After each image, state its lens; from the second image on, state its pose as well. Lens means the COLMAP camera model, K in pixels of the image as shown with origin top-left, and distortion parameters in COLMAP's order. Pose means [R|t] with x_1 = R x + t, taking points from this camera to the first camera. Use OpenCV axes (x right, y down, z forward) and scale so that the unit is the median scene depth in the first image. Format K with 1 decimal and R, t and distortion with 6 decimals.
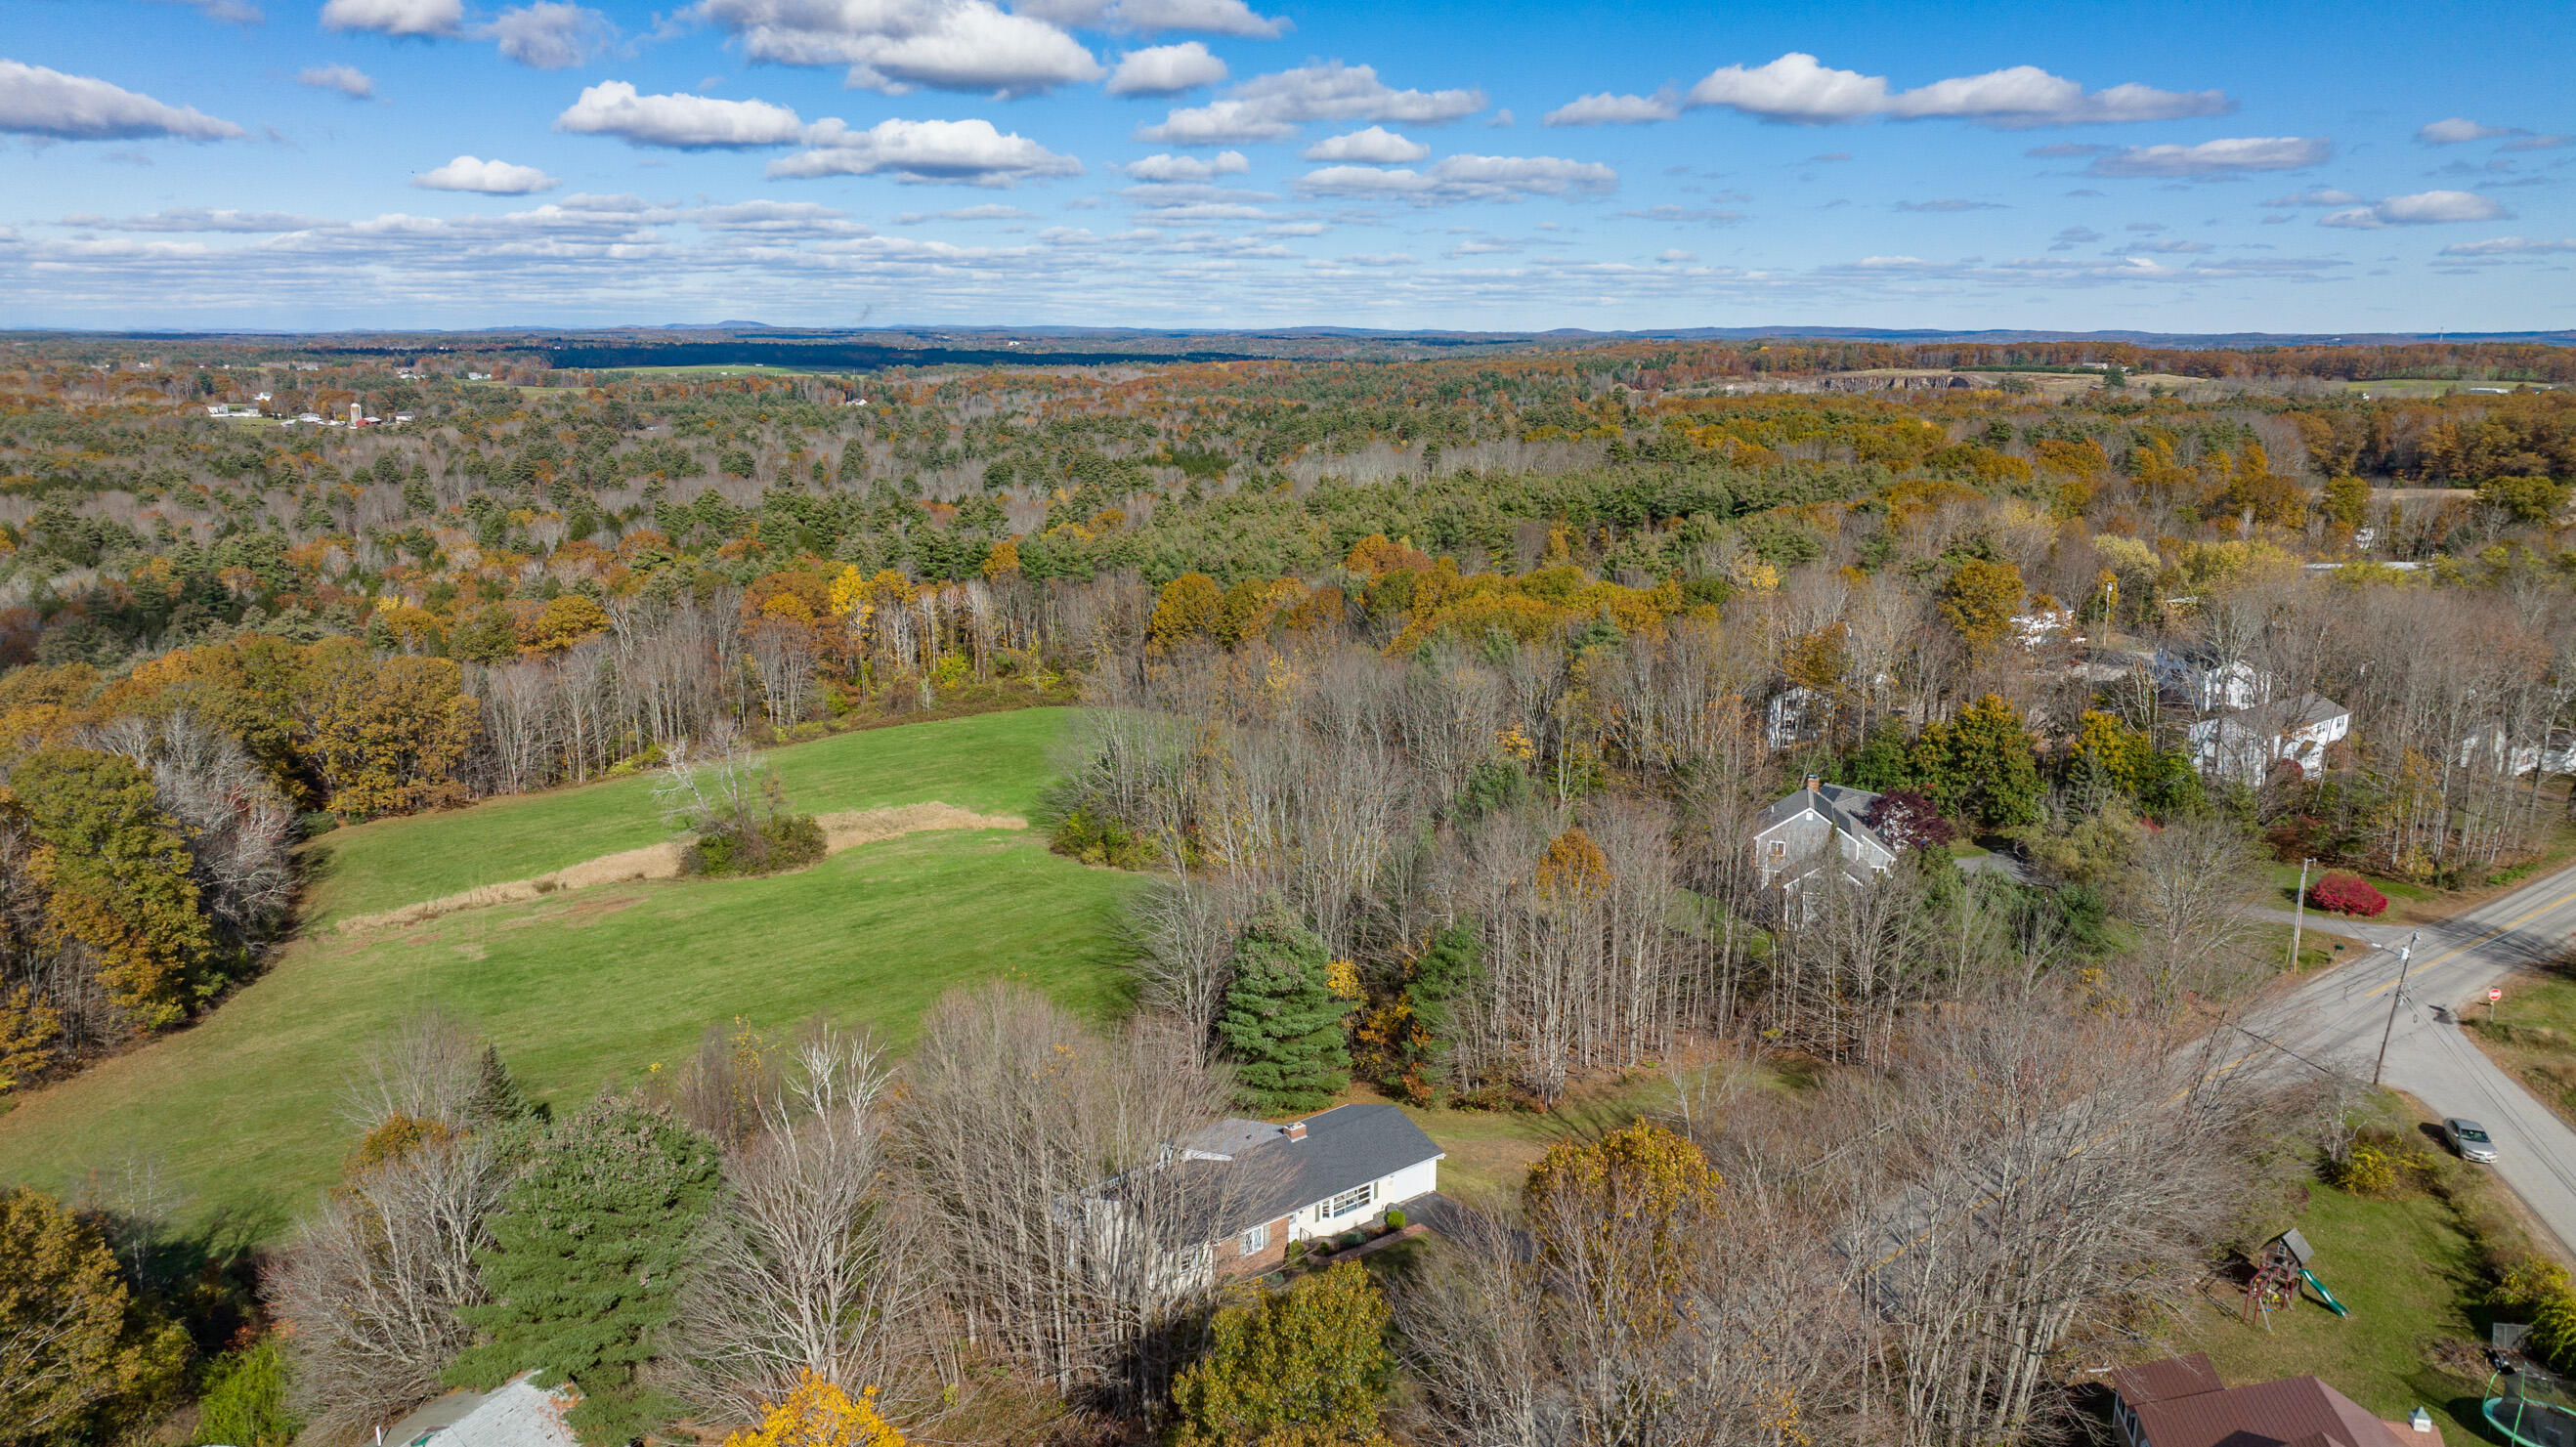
lens RADIAL K [[1833.8, 0, 1278.1], [0, 1833.8, 712.6], [0, 0, 1]] dist [-0.019959, 0.032544]
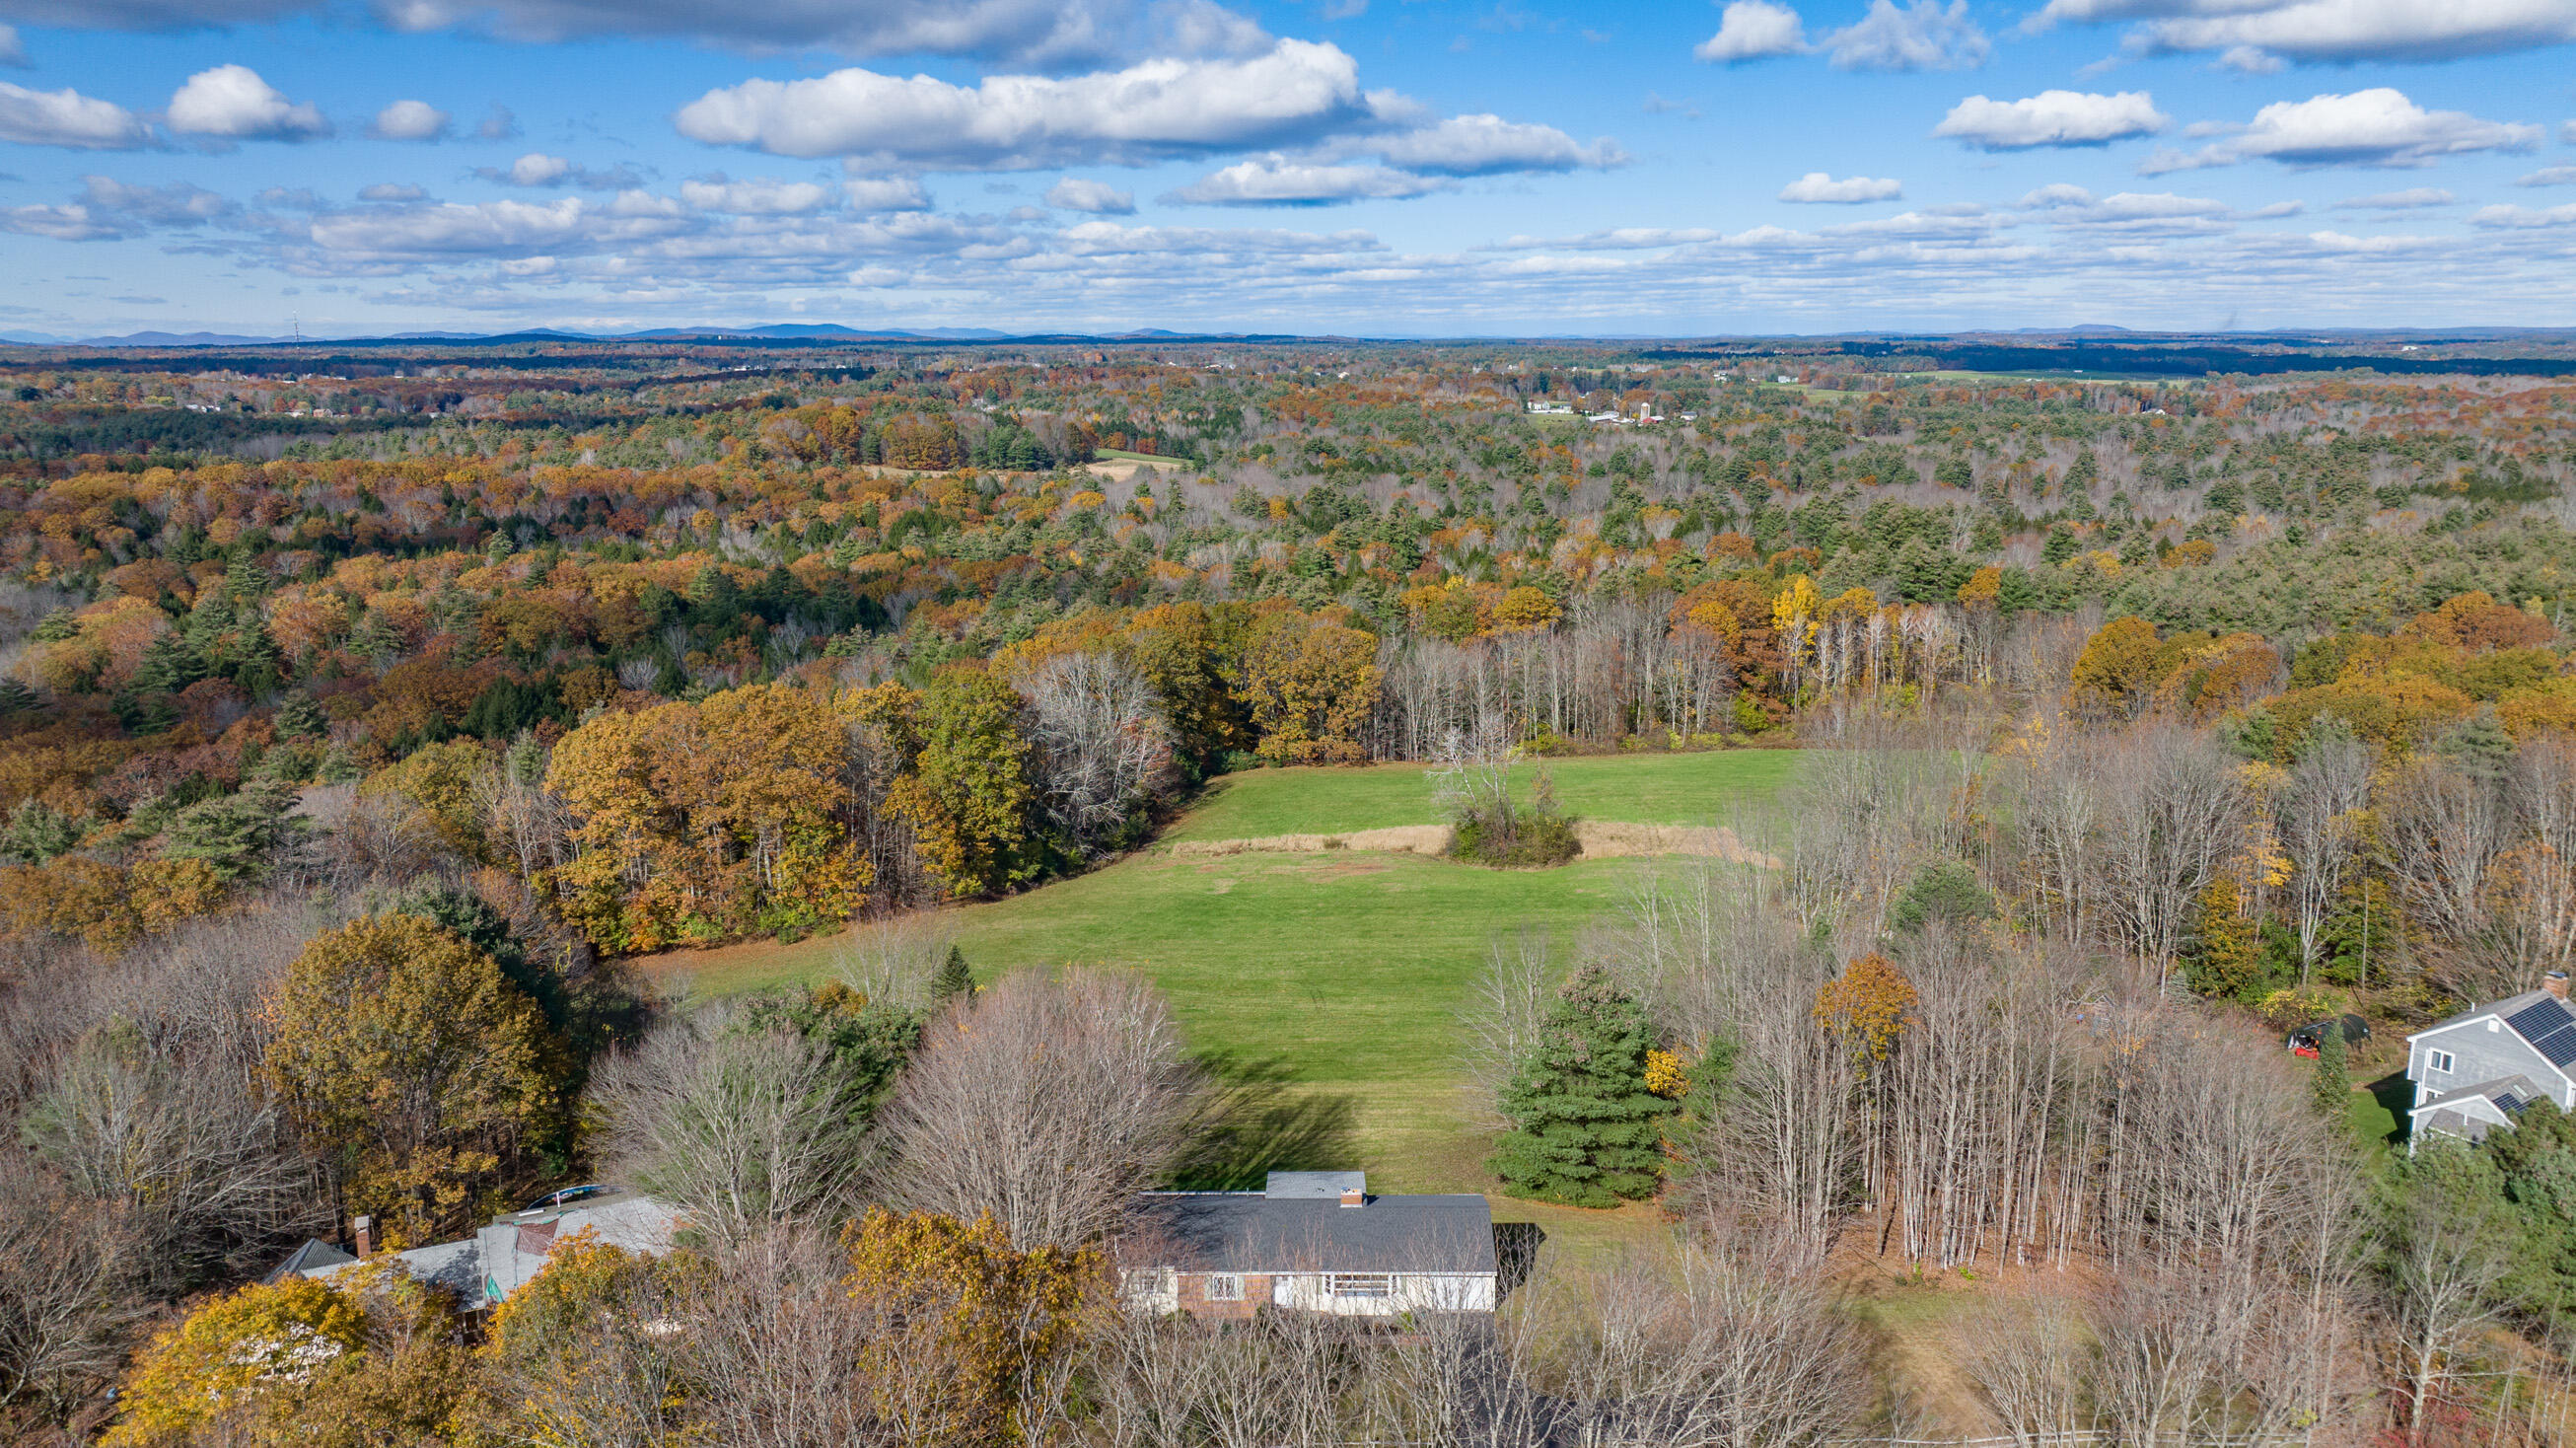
lens RADIAL K [[1834.2, 0, 1293.6], [0, 1834.2, 724.9], [0, 0, 1]] dist [-0.019959, 0.032544]
pose [[0.770734, 0.127007, -0.624371, 0.060032], [-0.124370, 0.991071, 0.048075, -0.006039], [0.624901, 0.040600, 0.779647, 0.025975]]
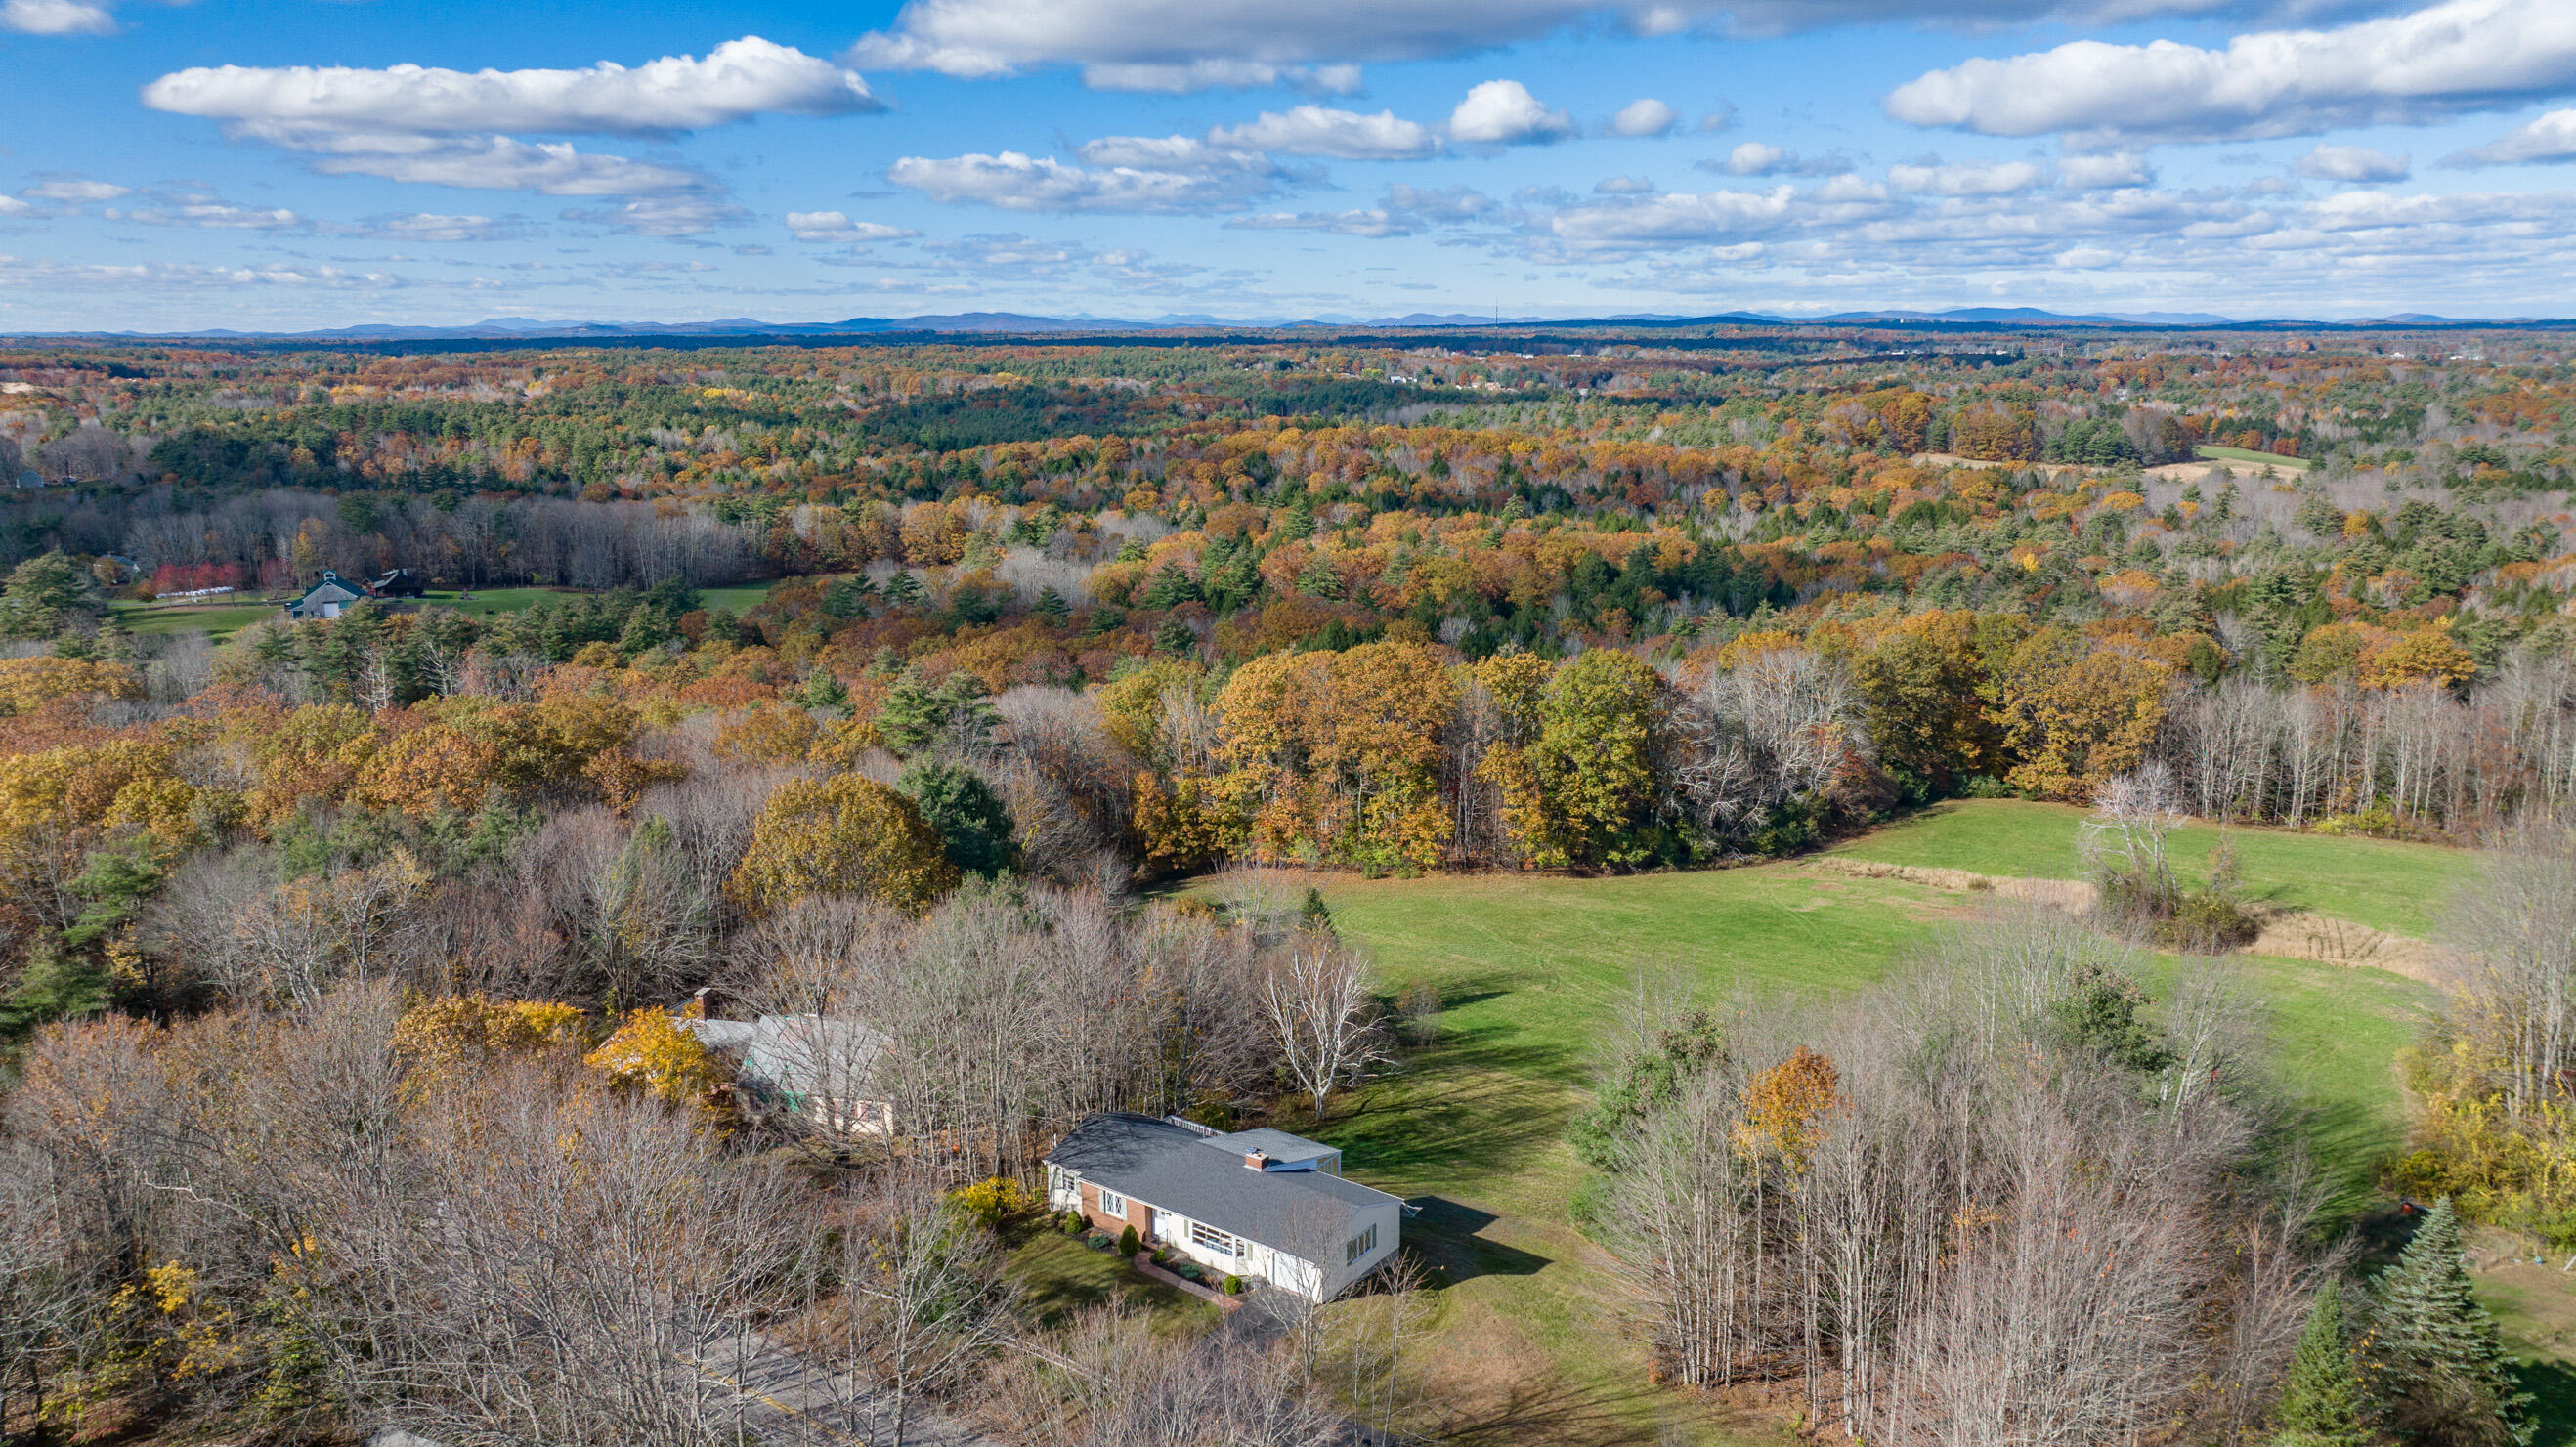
lens RADIAL K [[1833.8, 0, 1325.7], [0, 1833.8, 734.5], [0, 0, 1]] dist [-0.019959, 0.032544]
pose [[0.266682, 0.209682, -0.940699, 0.097995], [-0.196206, 0.967418, 0.160015, -0.017039], [0.943602, 0.141898, 0.299134, 0.078046]]
